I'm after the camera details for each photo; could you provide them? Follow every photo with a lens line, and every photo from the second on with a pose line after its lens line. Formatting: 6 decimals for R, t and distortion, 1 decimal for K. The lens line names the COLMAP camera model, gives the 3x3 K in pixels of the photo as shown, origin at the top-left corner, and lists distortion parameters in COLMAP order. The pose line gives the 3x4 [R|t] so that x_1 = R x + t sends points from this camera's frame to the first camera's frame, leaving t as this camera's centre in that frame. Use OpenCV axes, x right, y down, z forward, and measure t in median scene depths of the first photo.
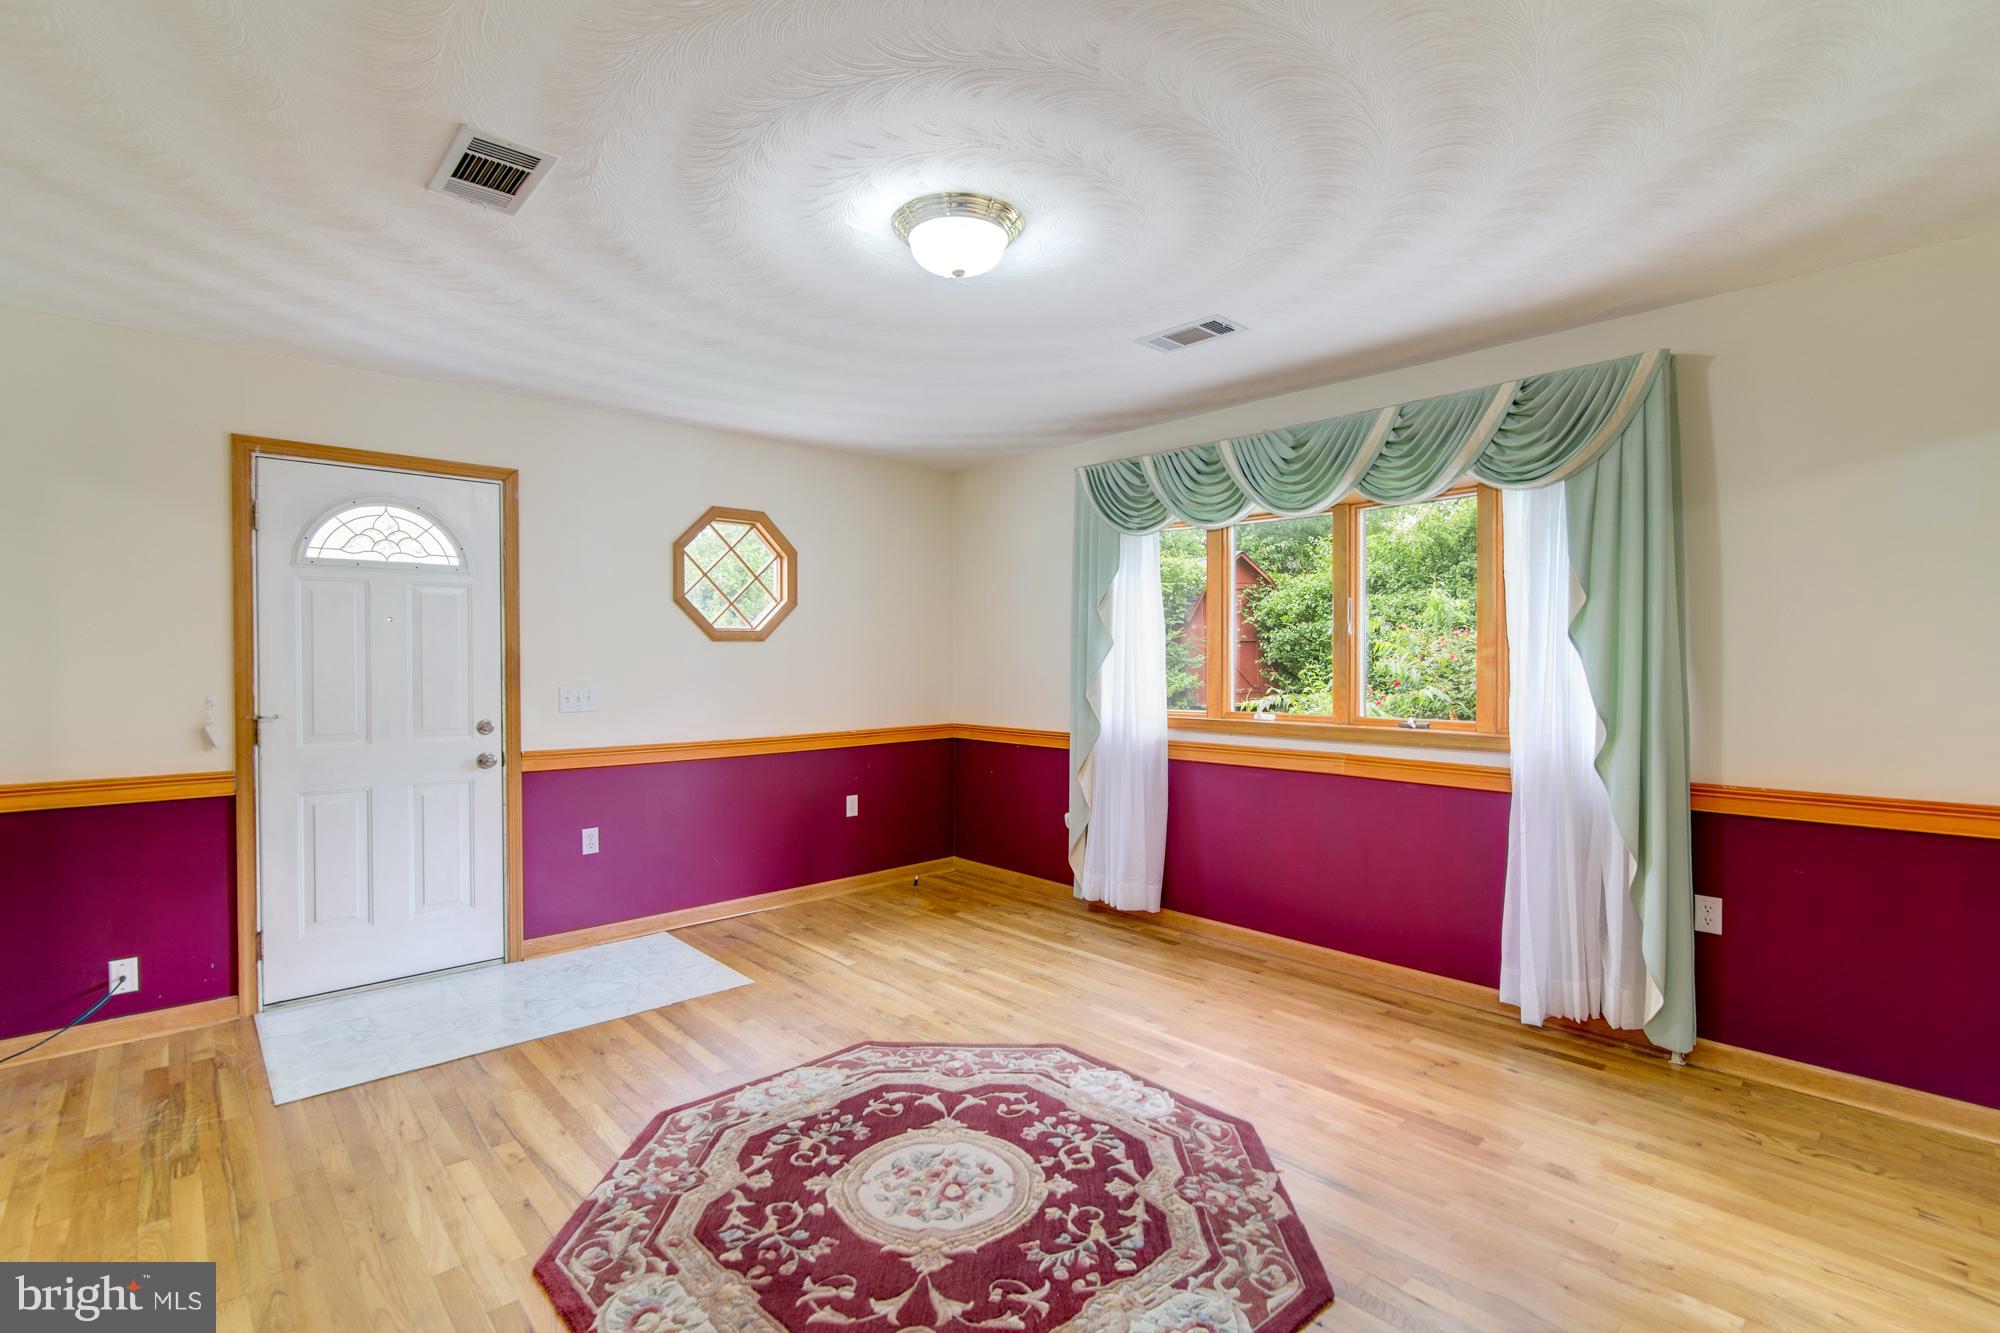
lens RADIAL K [[916.5, 0, 1000.0], [0, 916.5, 666.5], [0, 0, 1]] dist [-0.005102, -0.000547]
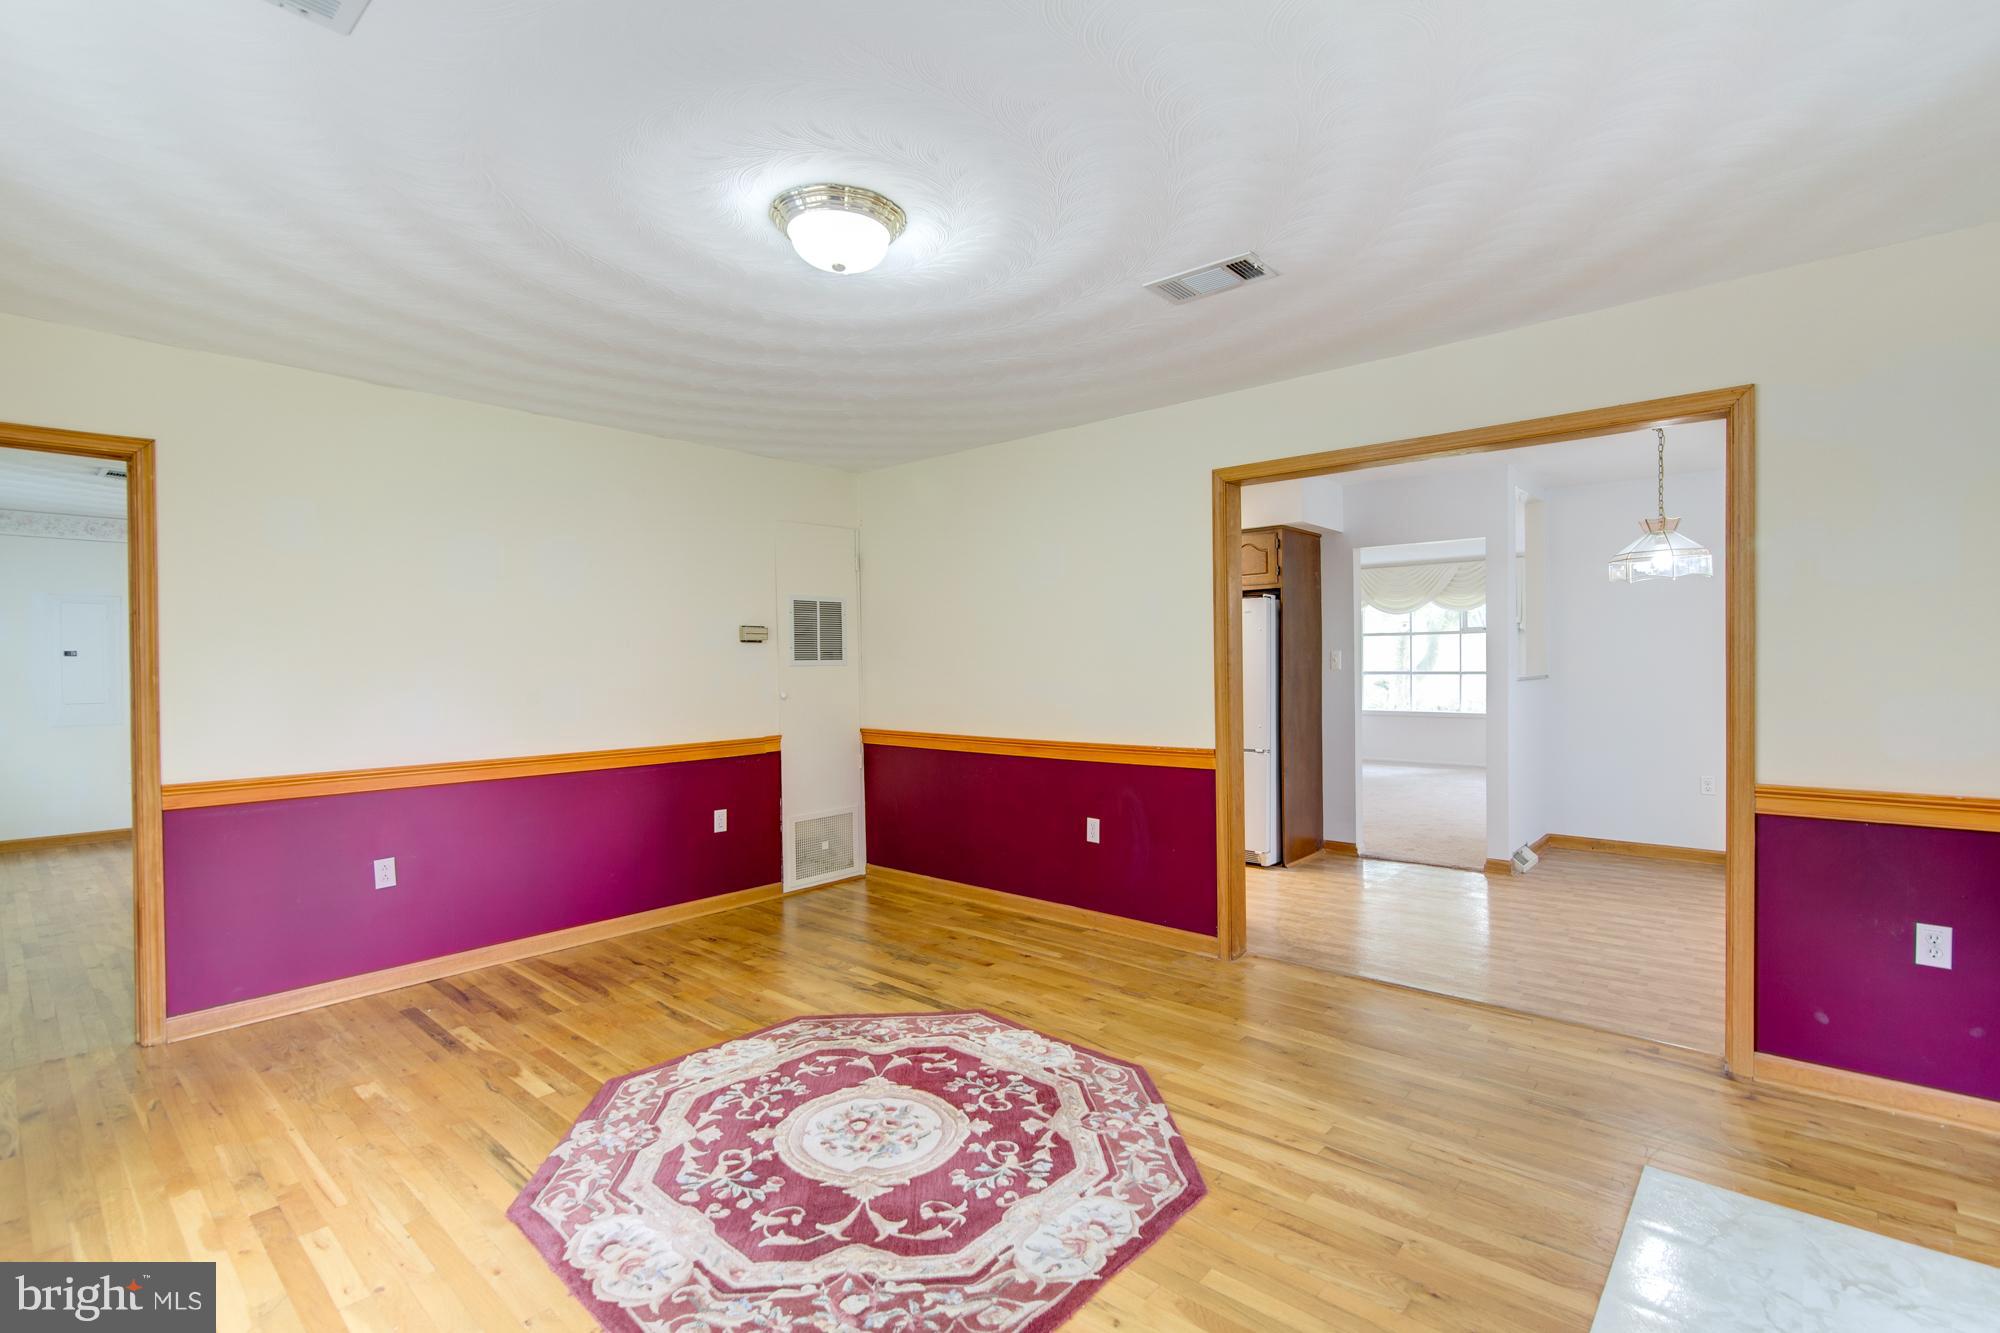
lens RADIAL K [[910.5, 0, 997.2], [0, 910.5, 664.5], [0, 0, 1]] dist [-0.004027, -0.000357]
pose [[-0.995142, 0.014012, -0.097444, -0.106273], [0.013119, 0.999866, 0.009796, -0.013721], [0.097568, 0.008470, -0.995193, 1.888695]]
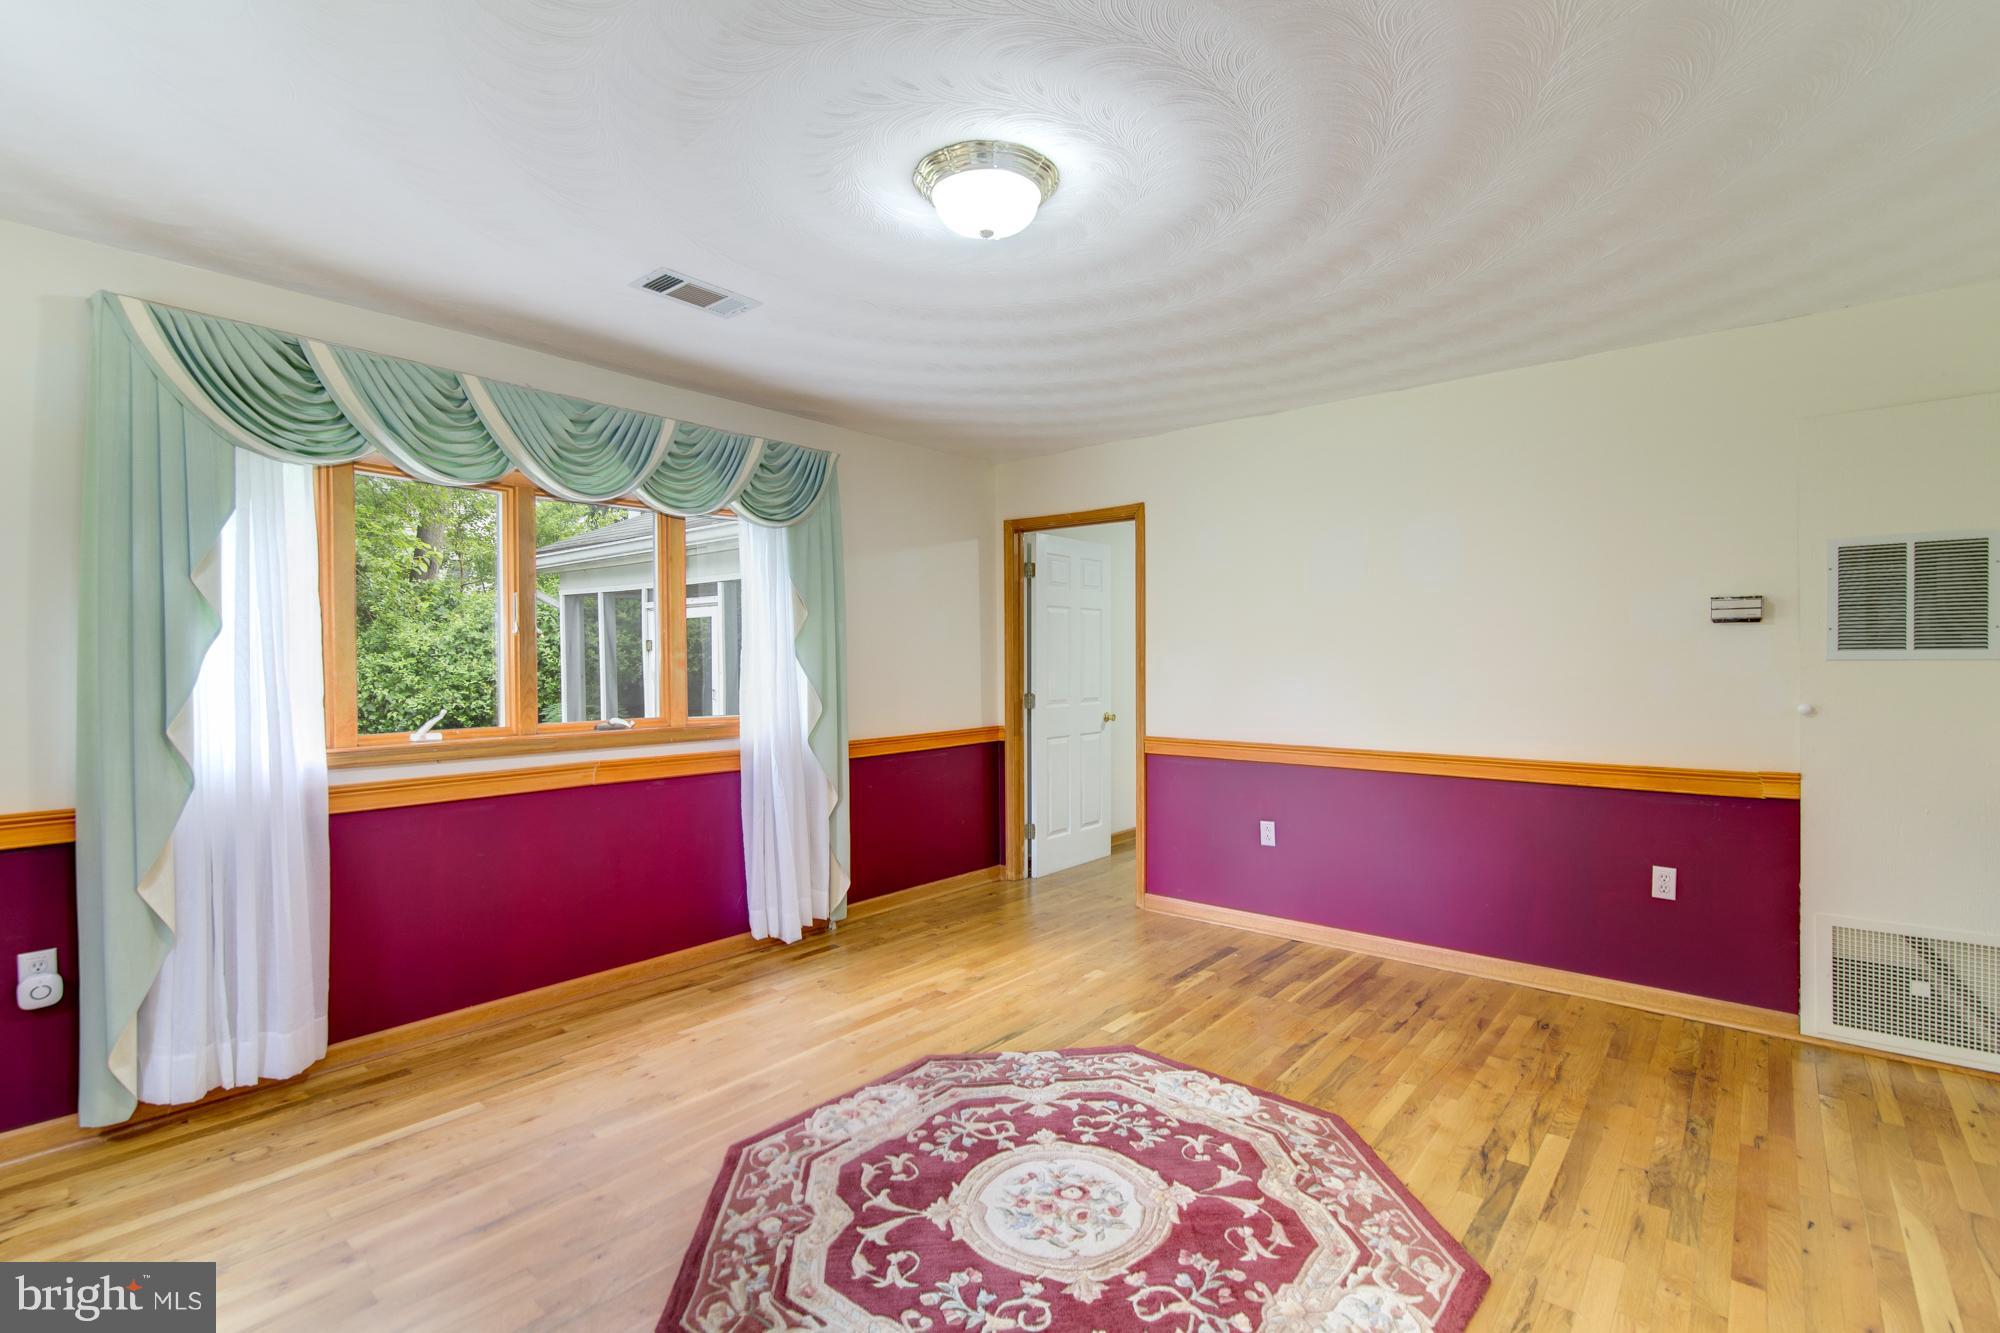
lens RADIAL K [[910.5, 0, 997.2], [0, 910.5, 664.5], [0, 0, 1]] dist [-0.004027, -0.000357]
pose [[-0.122779, -0.003129, 0.992429, -0.898363], [0.010715, 0.999933, 0.004478, -0.006931], [-0.992376, 0.011184, -0.122738, 1.050225]]
